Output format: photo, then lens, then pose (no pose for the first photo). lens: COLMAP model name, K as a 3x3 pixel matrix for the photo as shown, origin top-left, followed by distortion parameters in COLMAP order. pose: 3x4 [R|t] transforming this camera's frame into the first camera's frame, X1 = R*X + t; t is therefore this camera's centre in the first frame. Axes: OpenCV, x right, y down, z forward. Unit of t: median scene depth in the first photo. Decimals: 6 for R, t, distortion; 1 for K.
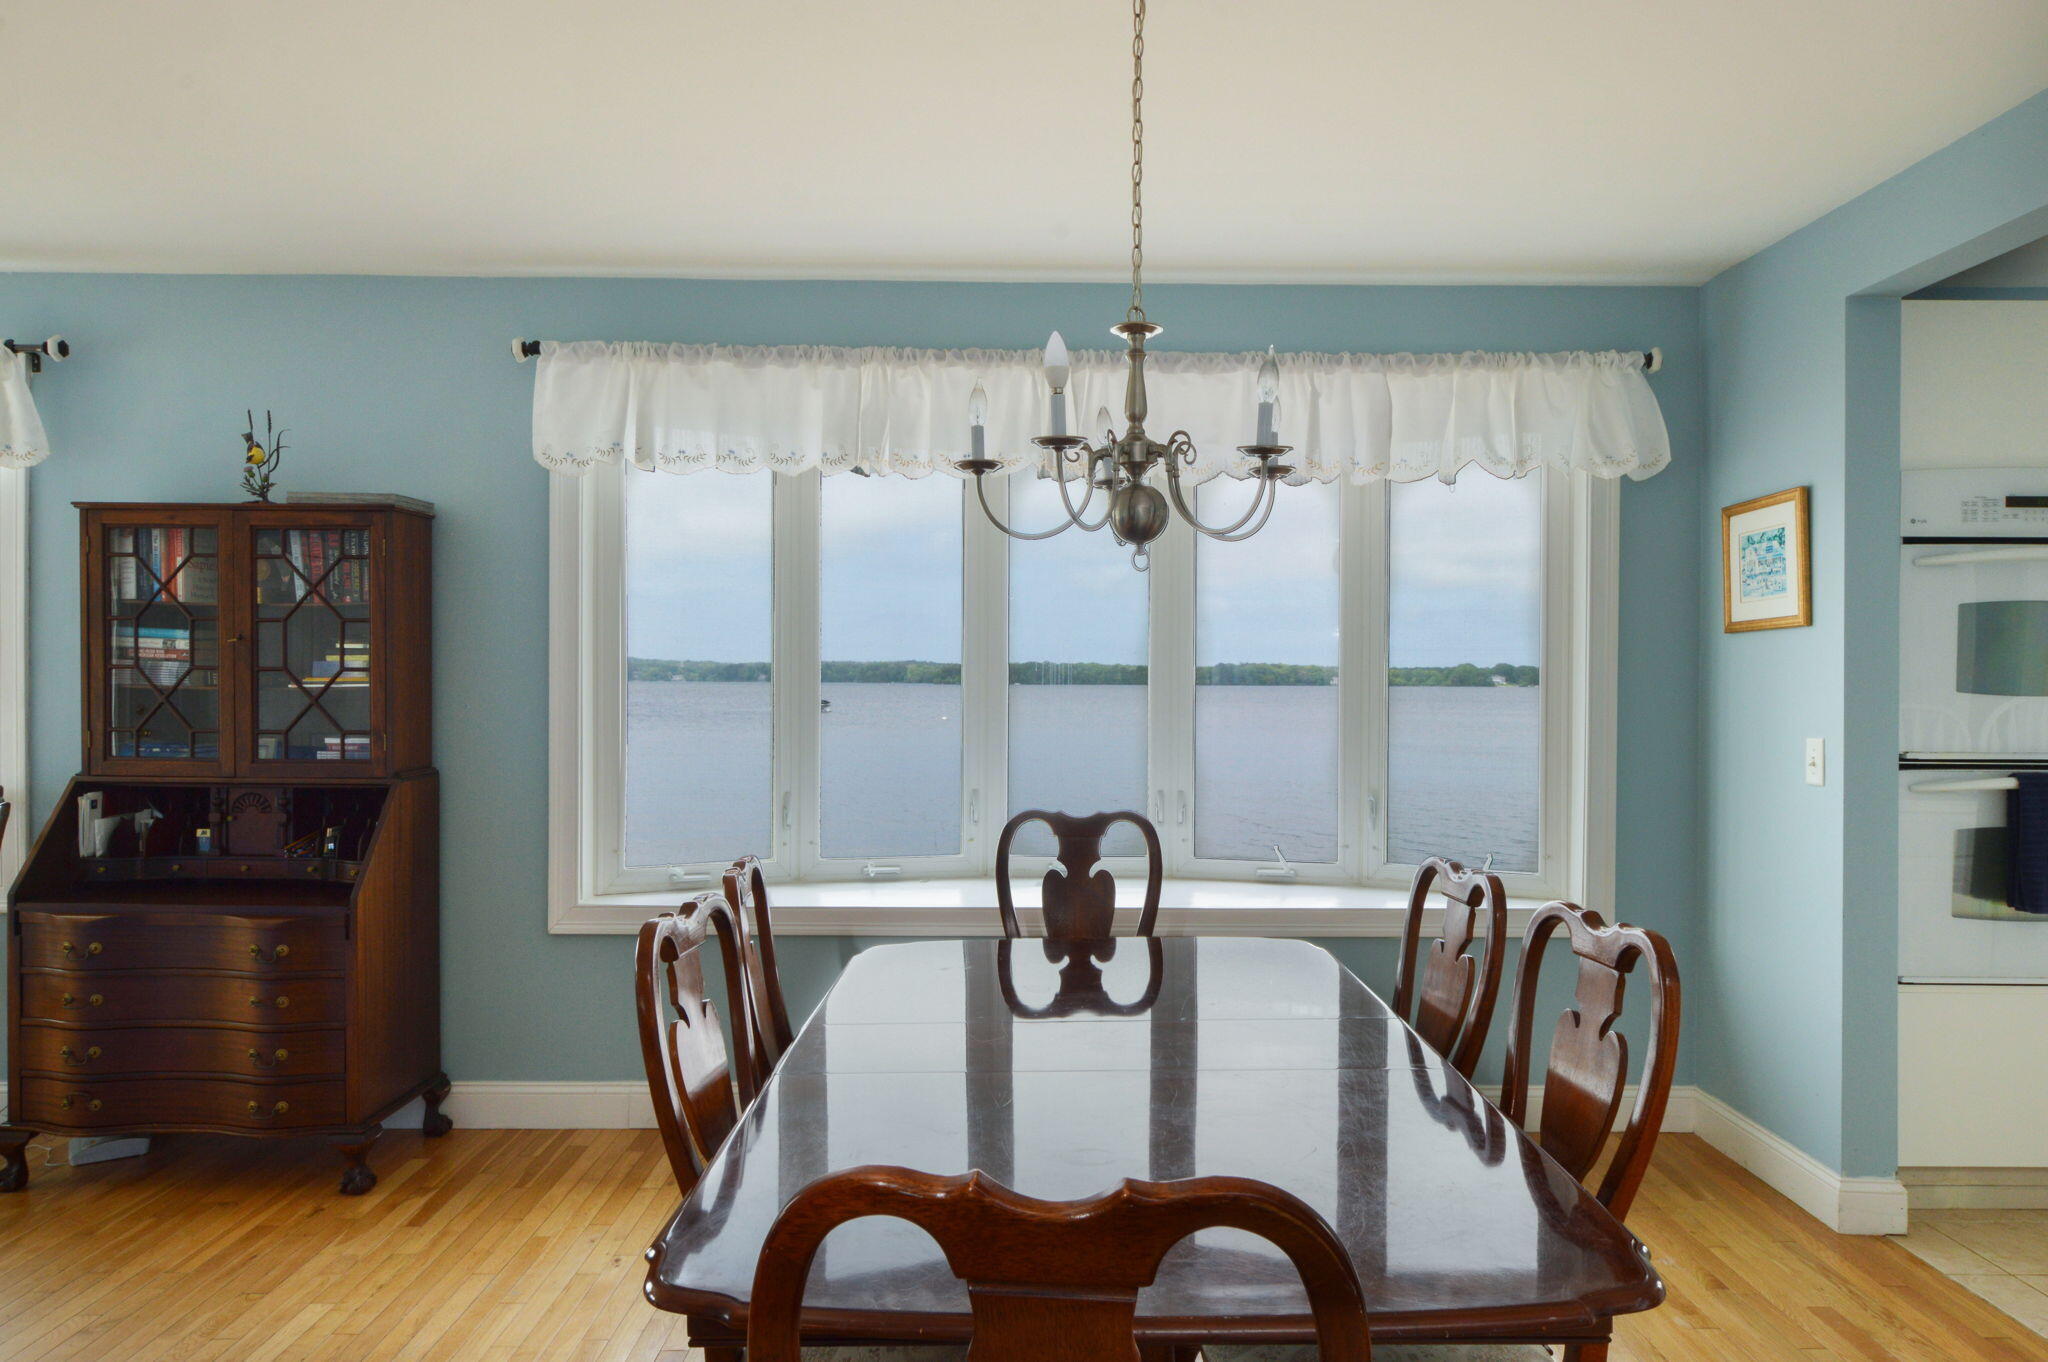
lens RADIAL K [[1350.0, 0, 1032.1], [0, 1350.0, 685.6], [0, 0, 1]] dist [-0.003612, 0.006594]
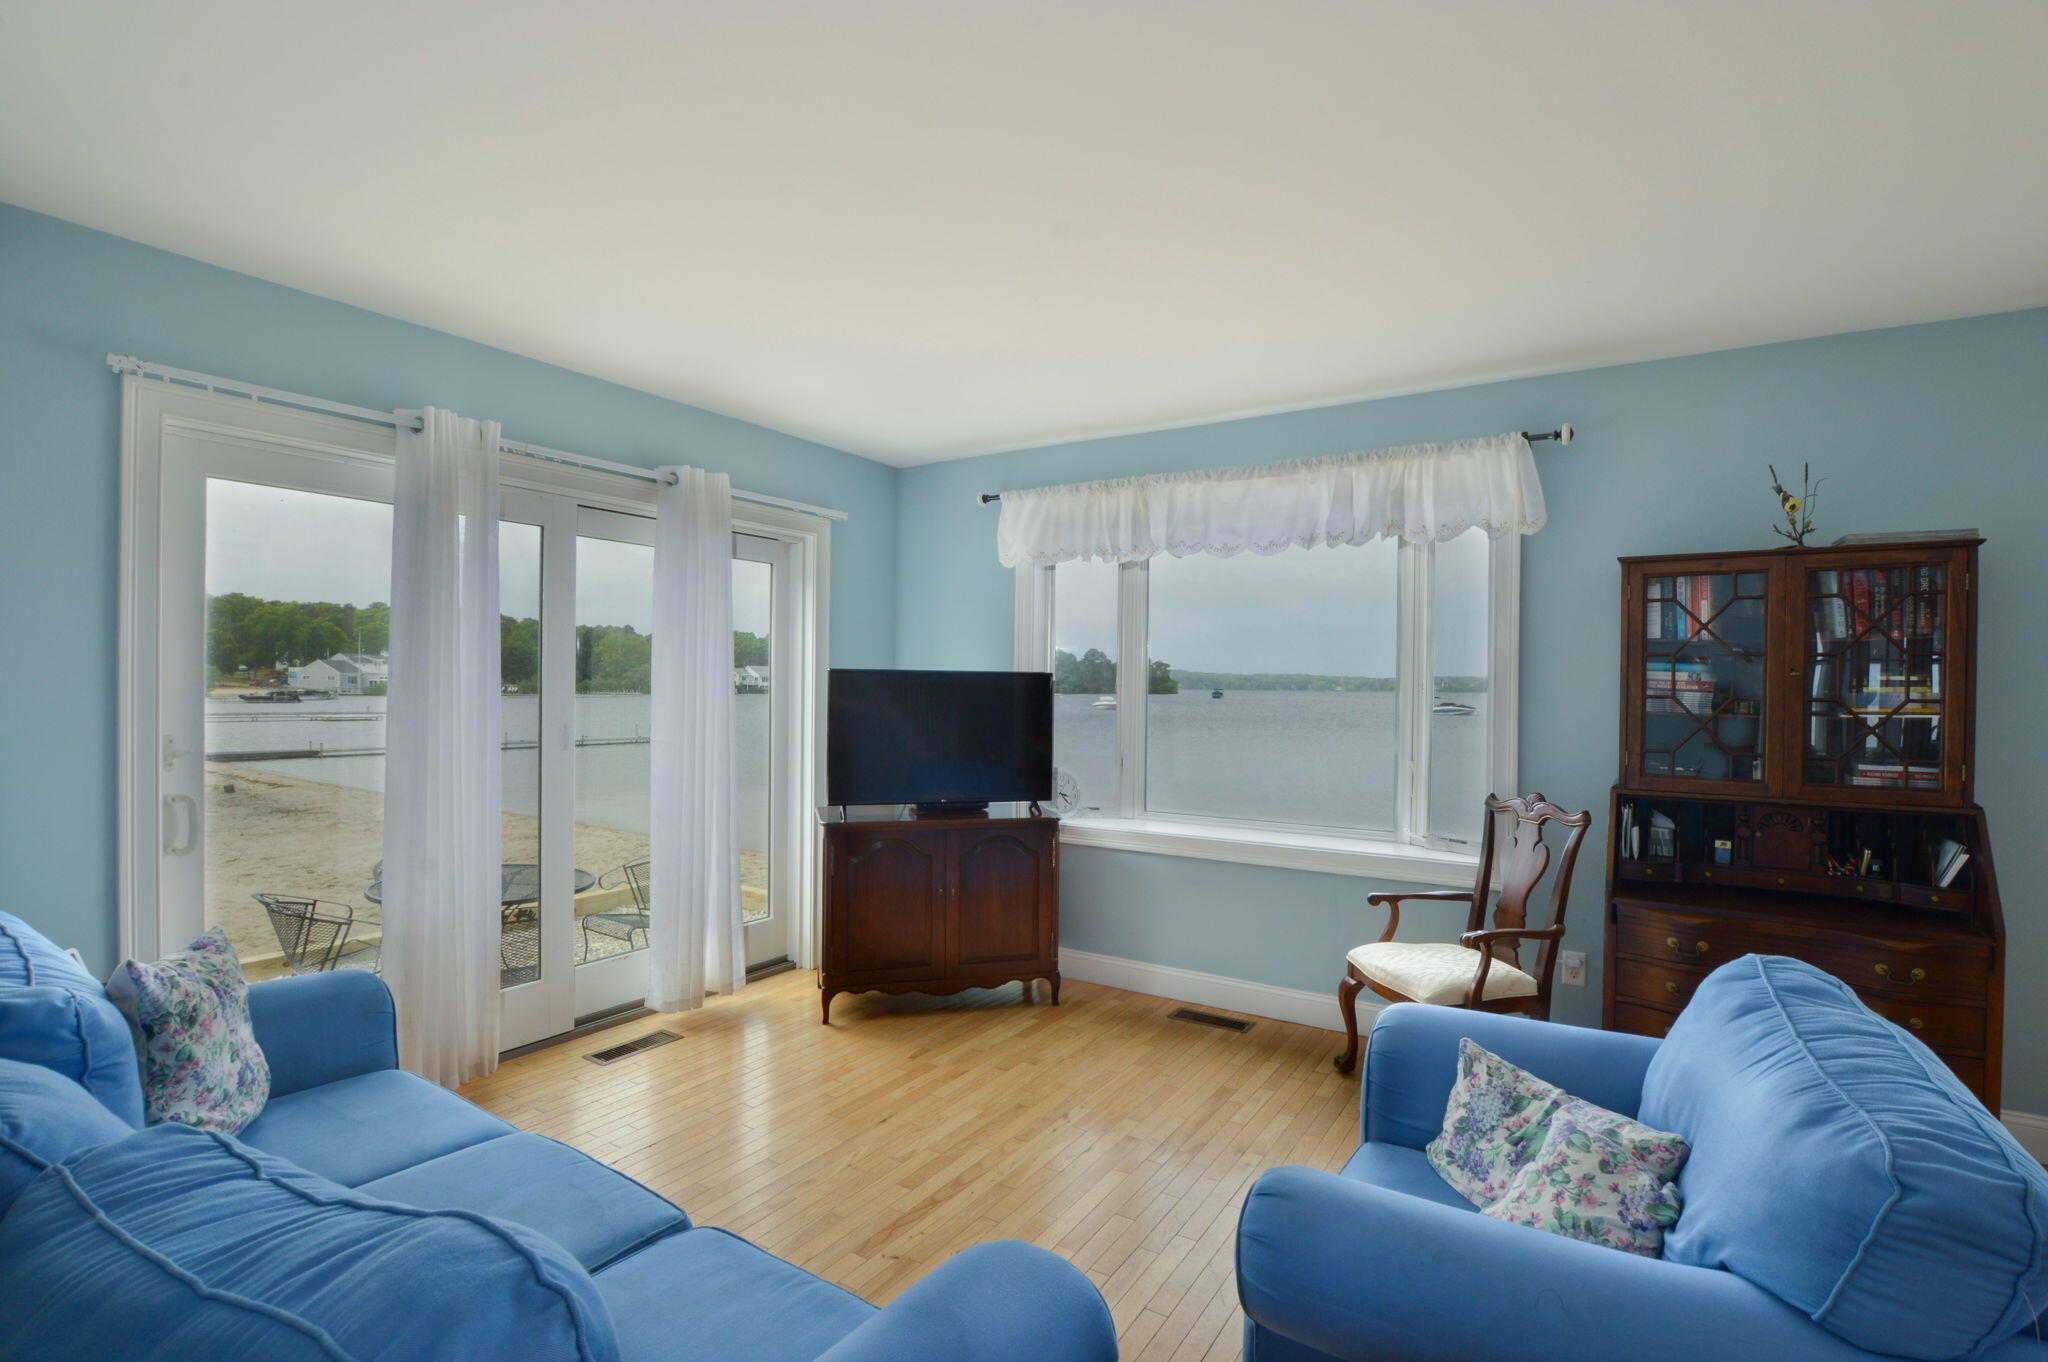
lens RADIAL K [[950.5, 0, 1045.7], [0, 950.5, 685.6], [0, 0, 1]] dist [-0.022128, 0.003930]
pose [[0.849330, 0.002264, -0.527857, -0.685469], [-0.007097, 0.999949, -0.007131, -0.013662], [0.527814, 0.009803, 0.849303, 0.032549]]
